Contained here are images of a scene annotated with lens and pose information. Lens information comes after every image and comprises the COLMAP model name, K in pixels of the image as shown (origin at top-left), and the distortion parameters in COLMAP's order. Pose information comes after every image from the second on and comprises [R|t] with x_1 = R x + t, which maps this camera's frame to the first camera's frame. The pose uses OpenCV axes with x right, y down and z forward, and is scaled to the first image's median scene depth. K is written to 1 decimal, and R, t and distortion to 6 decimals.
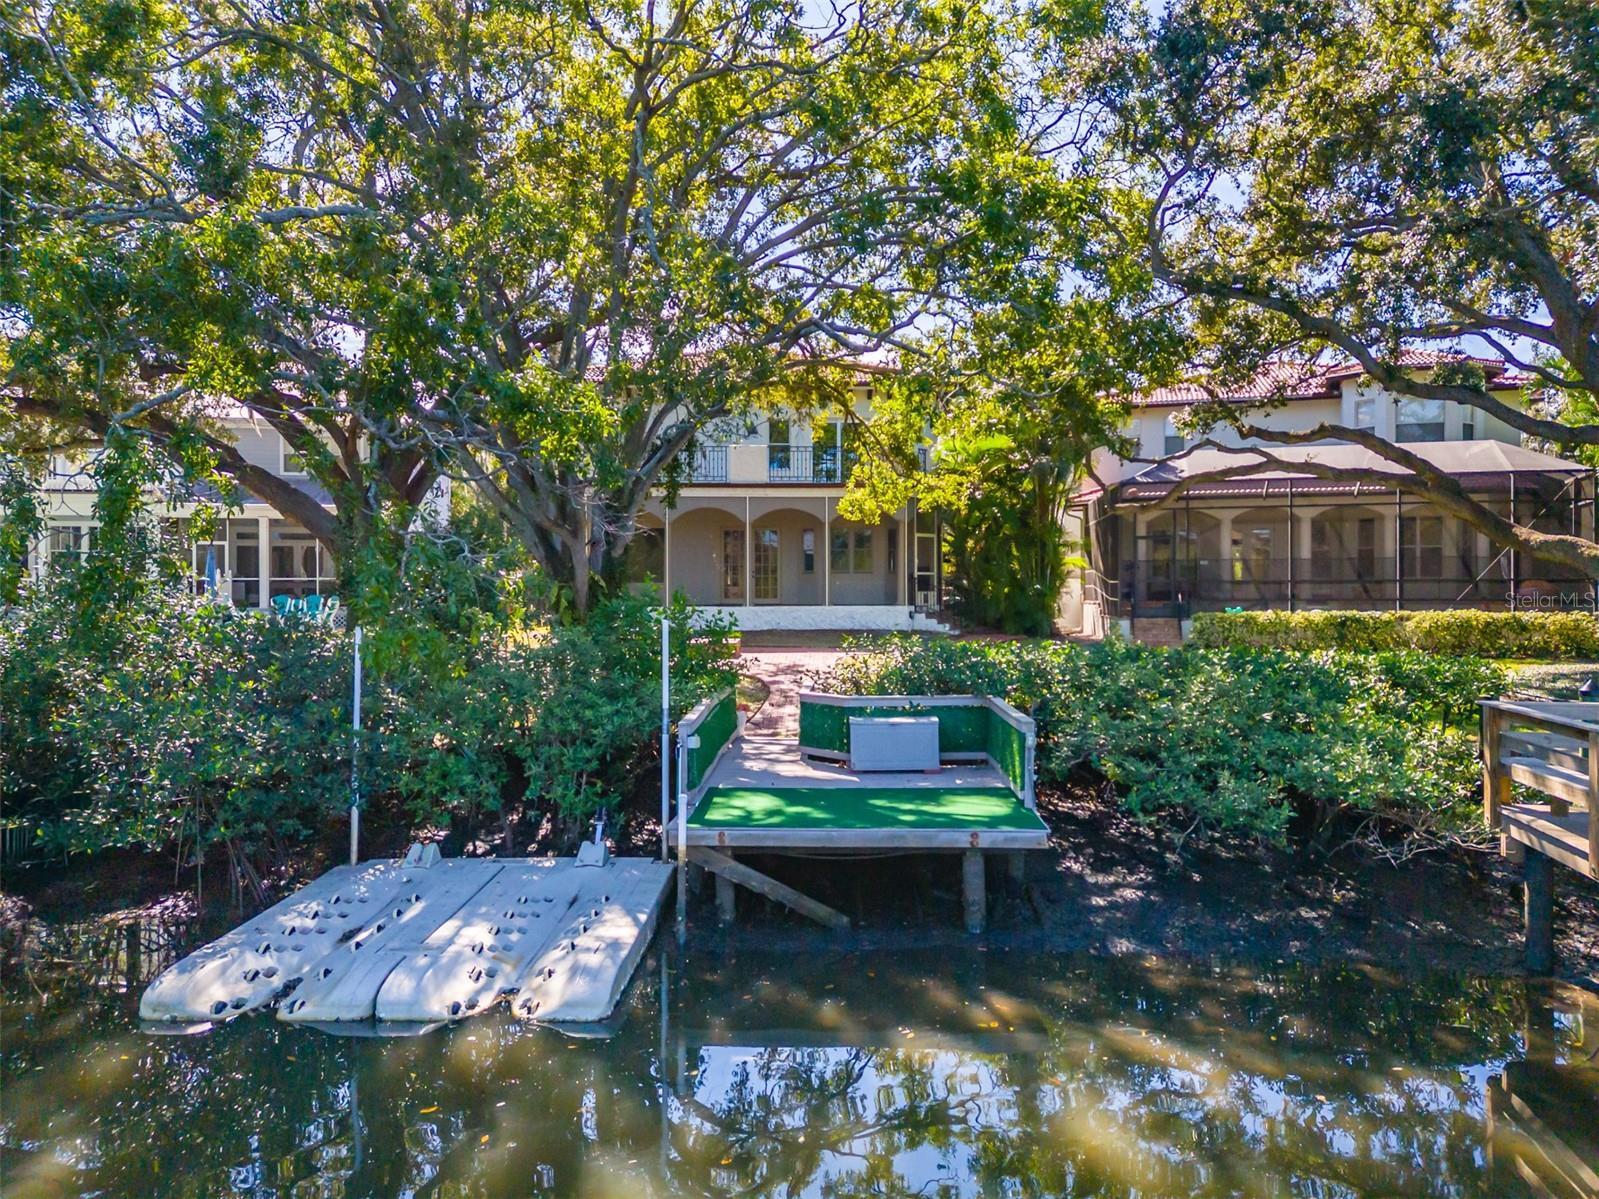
lens RADIAL K [[1163.7, 0, 799.5], [0, 1163.7, 599.5], [0, 0, 1]] dist [0.098923, -0.108062]
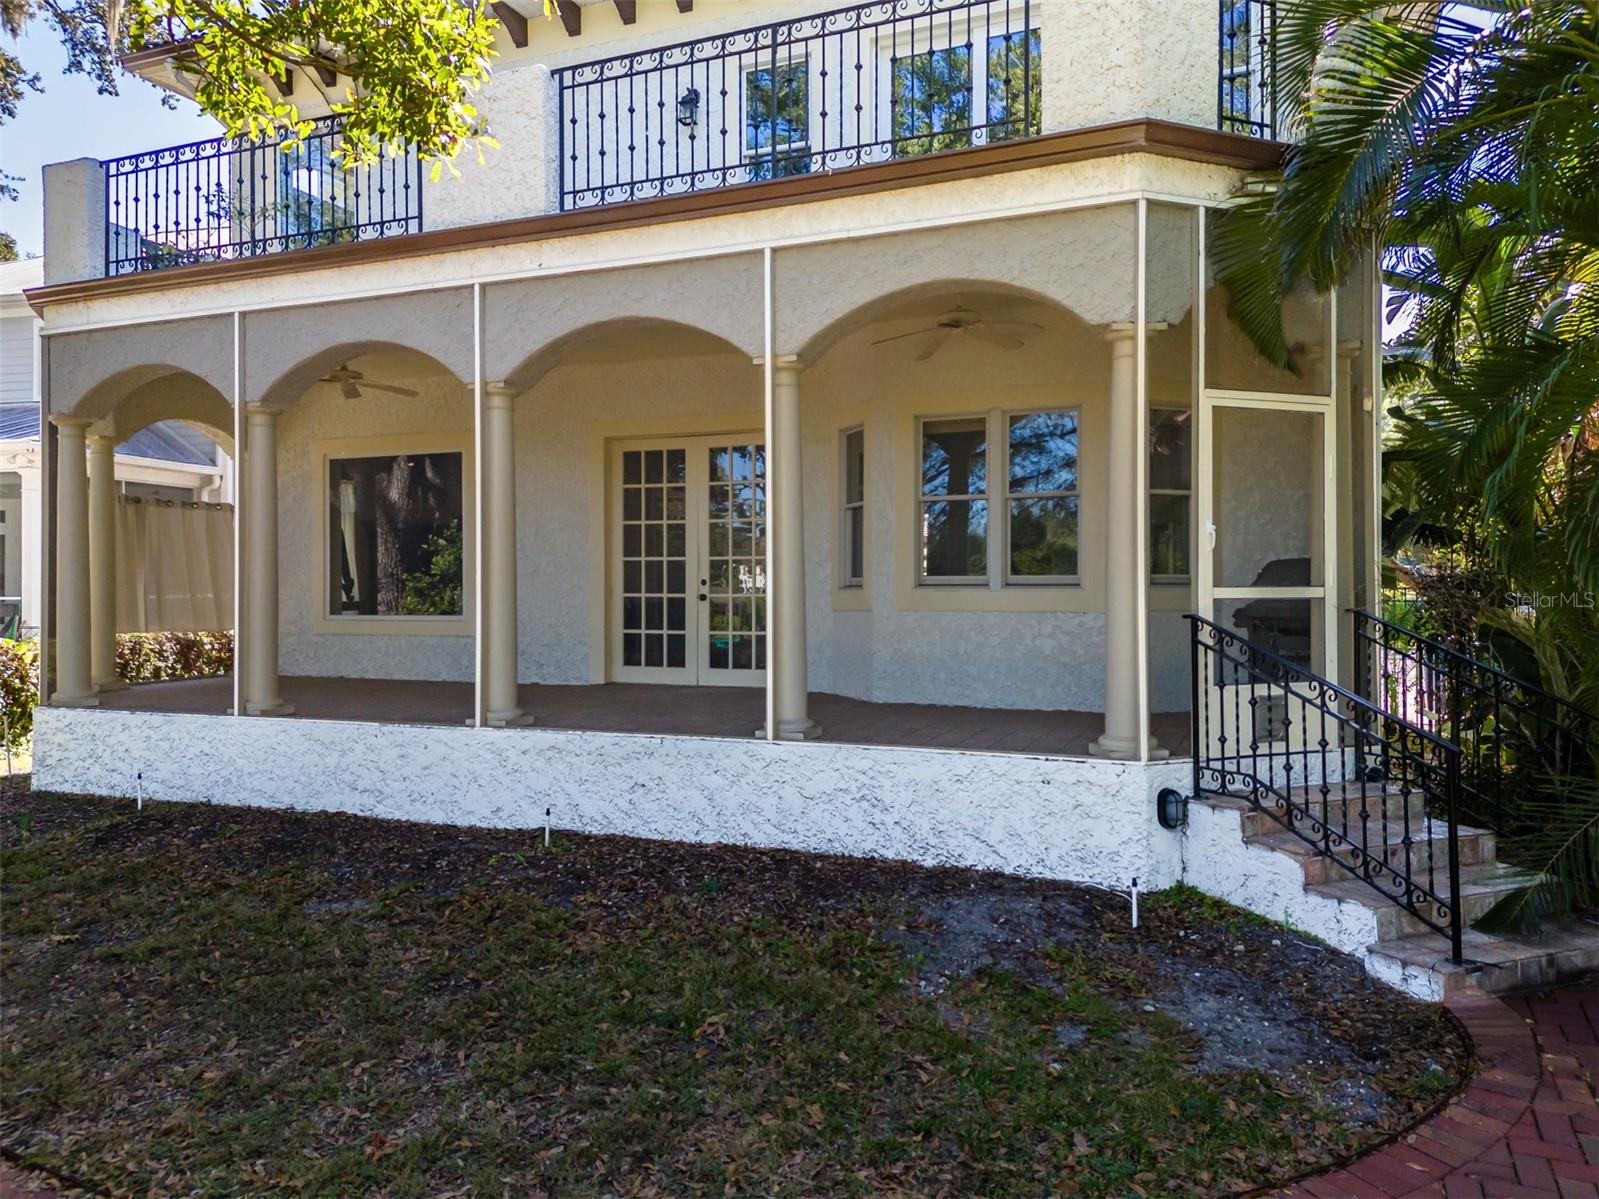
lens RADIAL K [[1163.7, 0, 799.5], [0, 1163.7, 599.5], [0, 0, 1]] dist [0.098923, -0.108062]
pose [[0.908172, 0.002400, -0.418590, 0.304038], [-0.003890, 0.999989, -0.002706, -0.051795], [0.418579, 0.004085, 0.908171, 1.988339]]
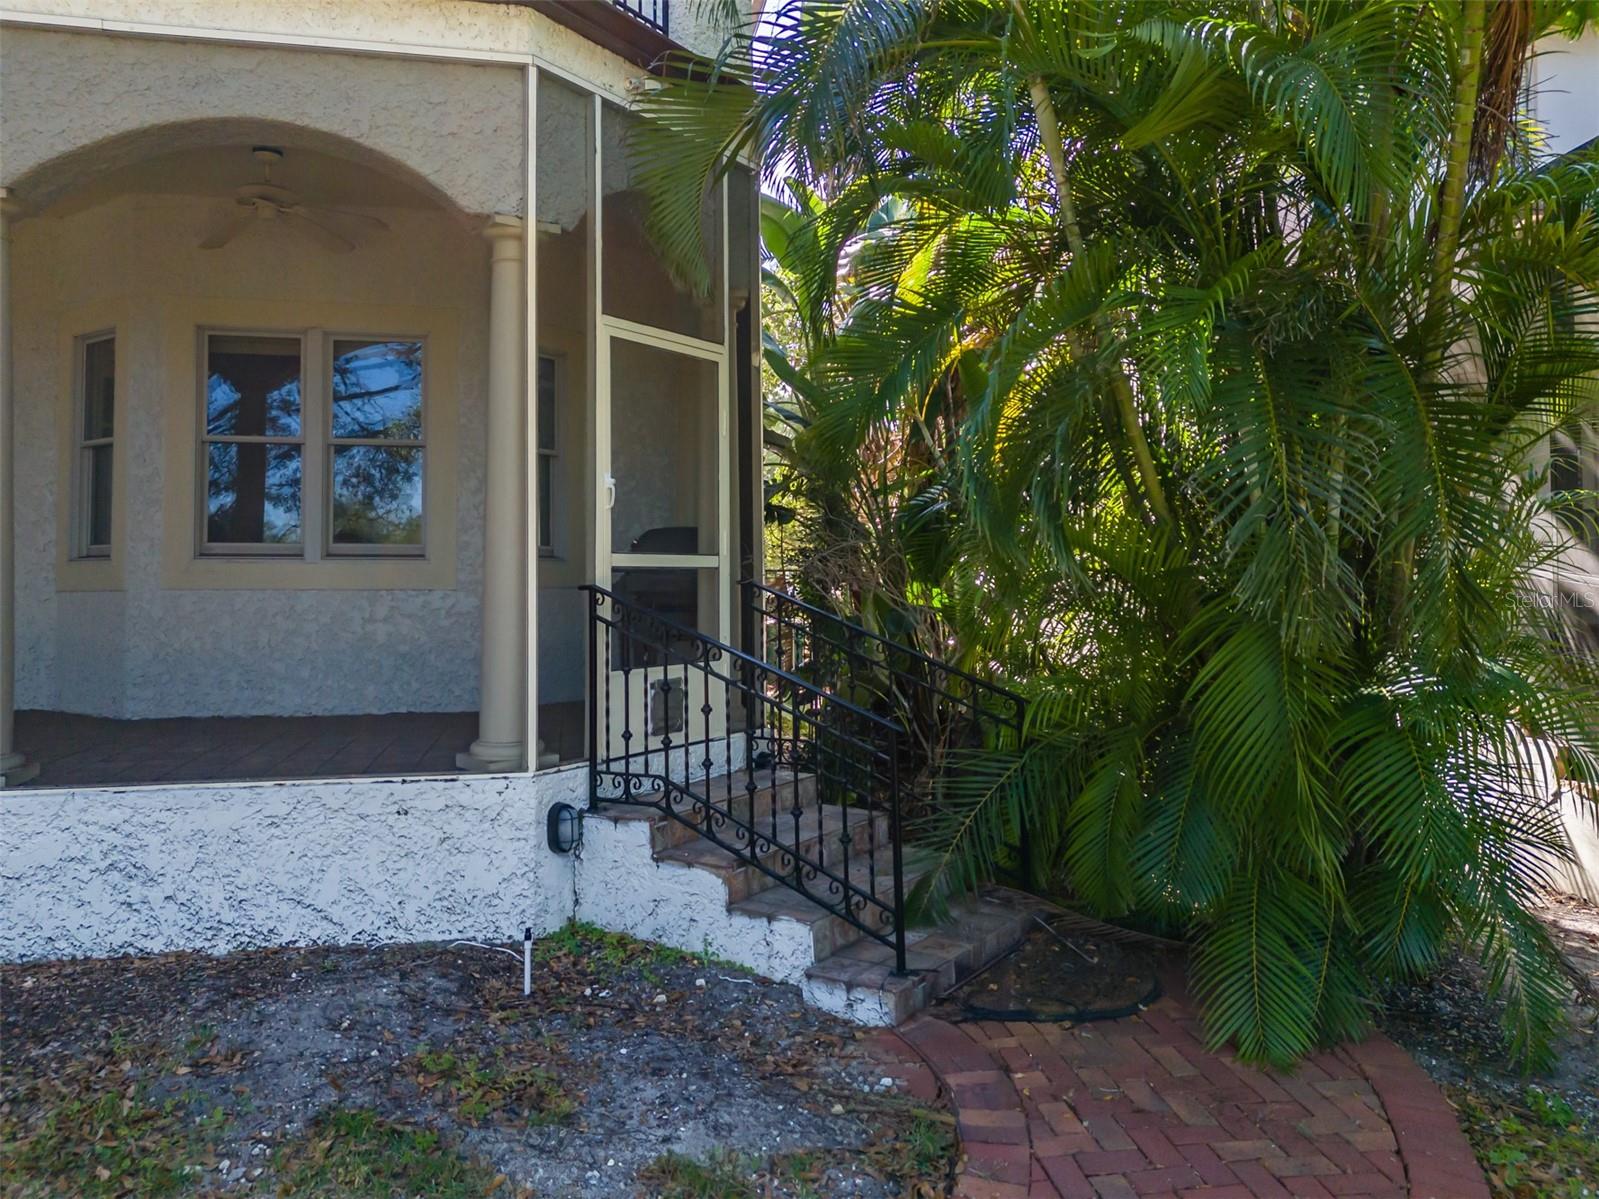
lens RADIAL K [[1182.8, 0, 794.2], [0, 1182.8, 542.9], [0, 0, 1]] dist [0.073319, -0.066183]
pose [[0.988484, 0.005583, 0.151222, 0.255237], [0.001257, 0.998982, -0.045093, -0.043403], [-0.151319, 0.044764, 0.987471, 2.091267]]
